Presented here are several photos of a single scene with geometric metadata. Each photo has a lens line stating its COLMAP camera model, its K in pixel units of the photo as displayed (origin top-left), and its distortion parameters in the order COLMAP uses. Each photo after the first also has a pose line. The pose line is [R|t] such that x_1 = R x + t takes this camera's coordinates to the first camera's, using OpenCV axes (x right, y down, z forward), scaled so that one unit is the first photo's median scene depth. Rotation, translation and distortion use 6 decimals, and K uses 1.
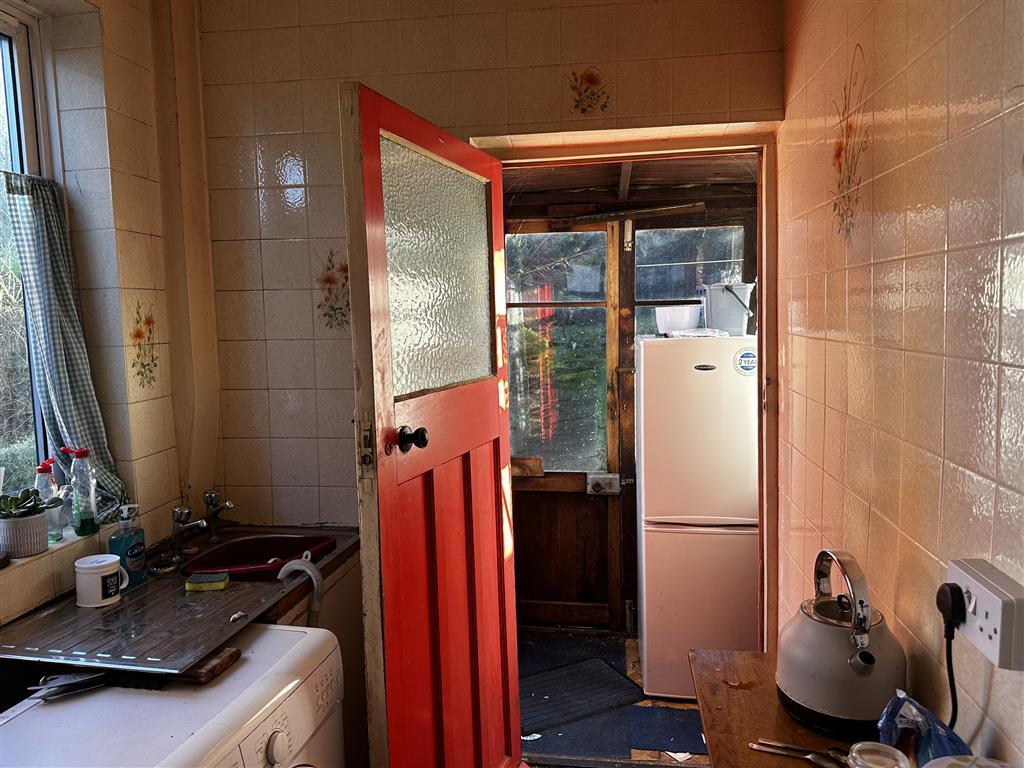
lens RADIAL K [[719.9, 0, 510.4], [0, 719.9, 382.0], [0, 0, 1]] dist [0.064784, -0.075547]
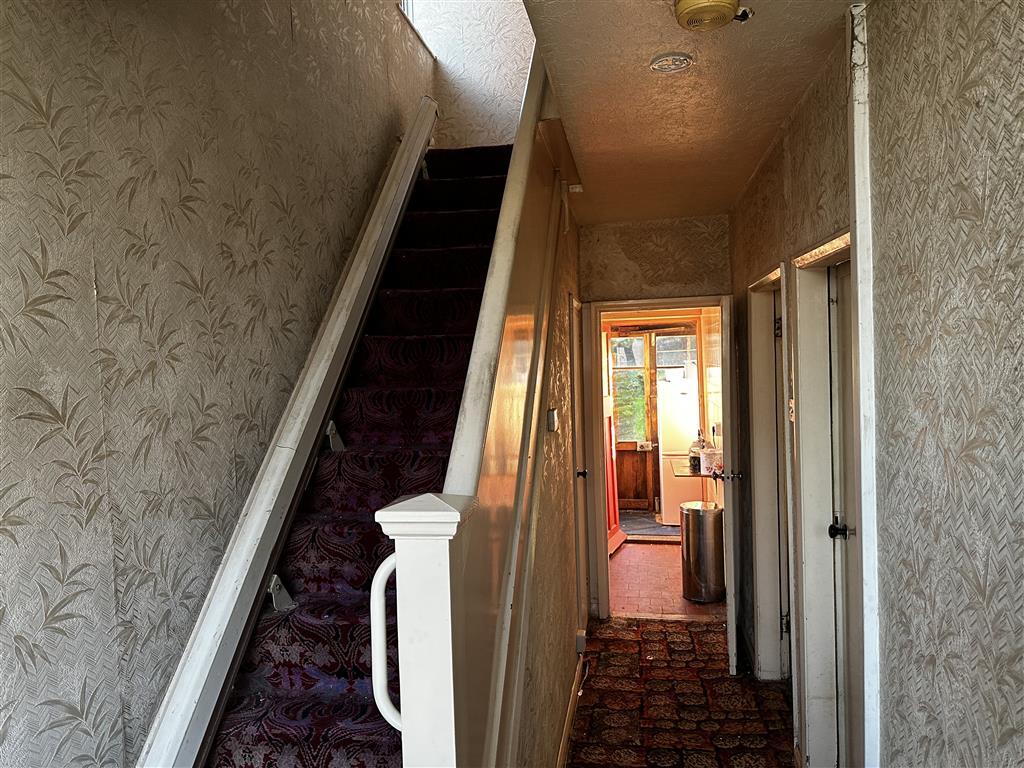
lens RADIAL K [[719.9, 0, 513.5], [0, 719.9, 384.4], [0, 0, 1]] dist [0.064784, -0.075547]
pose [[0.999530, -0.011185, -0.028537, -0.220087], [0.009414, 0.998066, -0.061443, 0.082451], [0.029169, 0.061145, 0.997703, -1.313618]]
